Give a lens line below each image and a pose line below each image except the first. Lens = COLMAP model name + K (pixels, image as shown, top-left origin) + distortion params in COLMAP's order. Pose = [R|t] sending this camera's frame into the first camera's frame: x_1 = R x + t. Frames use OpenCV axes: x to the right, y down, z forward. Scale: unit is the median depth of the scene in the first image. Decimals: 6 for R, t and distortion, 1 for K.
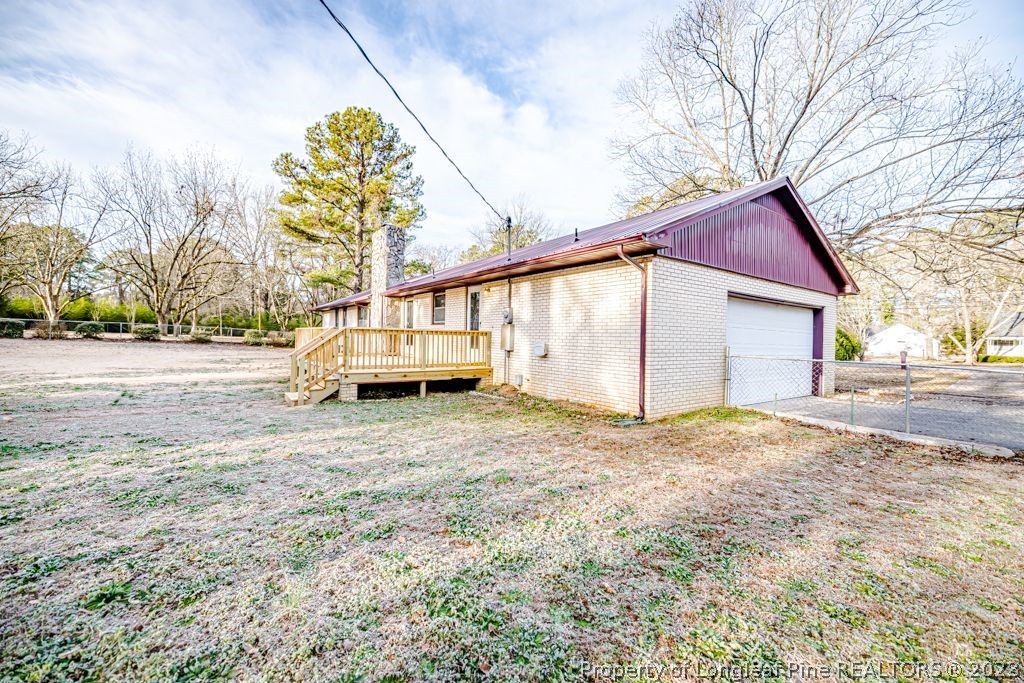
lens RADIAL K [[412.3, 0, 513.2], [0, 412.3, 339.8], [0, 0, 1]] dist [0.001232, -0.000311]
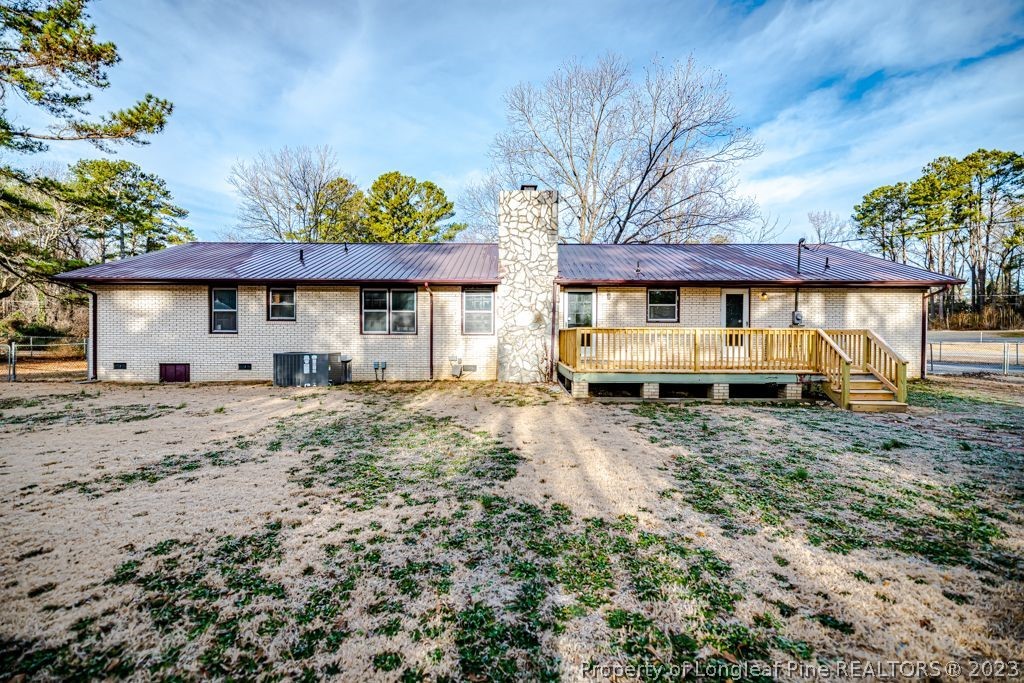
lens RADIAL K [[412.3, 0, 513.6], [0, 412.3, 337.5], [0, 0, 1]] dist [0.001232, -0.000311]
pose [[0.590019, -0.024402, 0.807021, -0.569801], [0.009215, 0.999682, 0.023490, -0.015814], [-0.807337, -0.006423, 0.590056, 0.364913]]
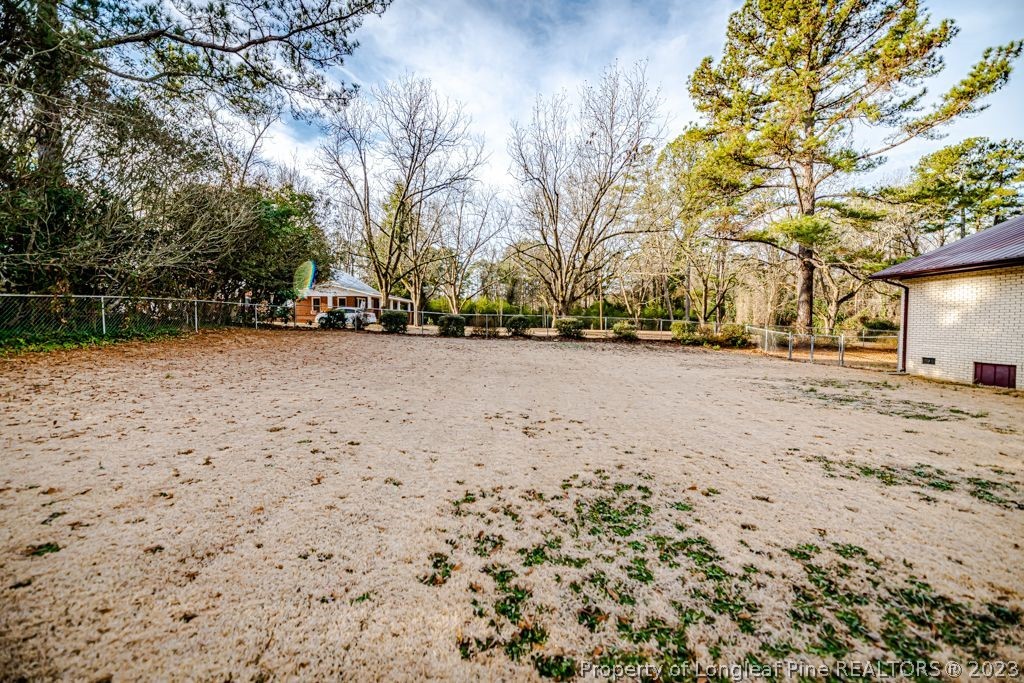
lens RADIAL K [[412.3, 0, 512.5], [0, 412.3, 338.8], [0, 0, 1]] dist [0.001232, -0.000311]
pose [[0.793885, 0.004359, -0.608052, -0.560111], [0.010212, 0.999738, 0.020499, -0.015333], [0.607982, -0.022483, 0.793632, 0.367438]]
